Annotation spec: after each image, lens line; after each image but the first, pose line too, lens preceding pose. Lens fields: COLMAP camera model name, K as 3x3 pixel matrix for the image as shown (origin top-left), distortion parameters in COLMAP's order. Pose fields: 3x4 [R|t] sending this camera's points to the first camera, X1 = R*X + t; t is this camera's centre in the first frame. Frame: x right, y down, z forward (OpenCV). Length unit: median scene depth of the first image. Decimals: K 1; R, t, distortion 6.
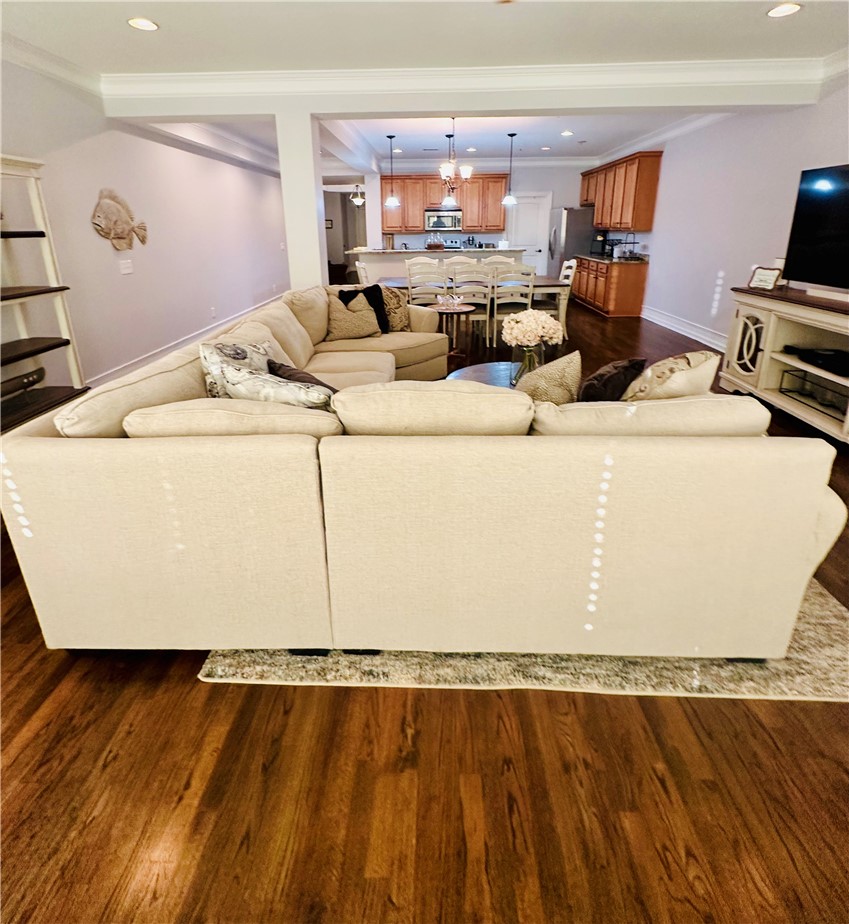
lens RADIAL K [[453.8, 0, 422.8], [0, 453.8, 374.3], [0, 0, 1]] dist [-0.002198, -0.001535]
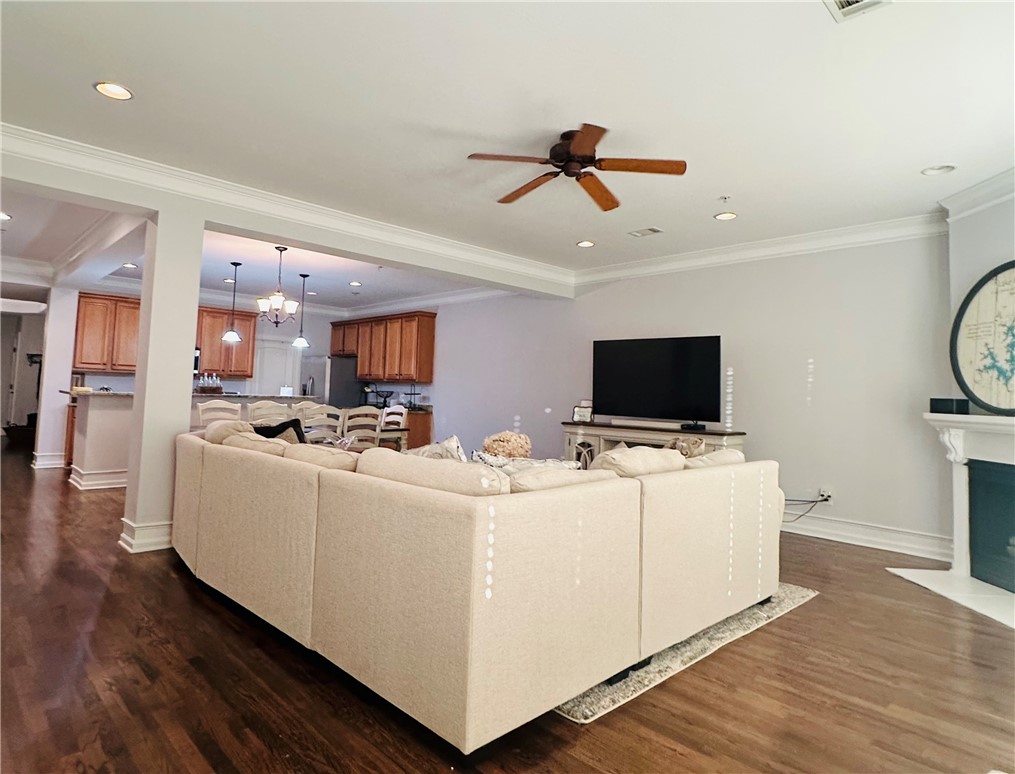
lens RADIAL K [[597.2, 0, 507.5], [0, 597.2, 387.0], [0, 0, 1]] dist [-0.002779, -0.001139]
pose [[0.695324, 0.041398, 0.717503, -0.721184], [0.185509, 0.954171, -0.234828, 0.090390], [-0.694342, 0.296385, 0.655778, -0.019184]]
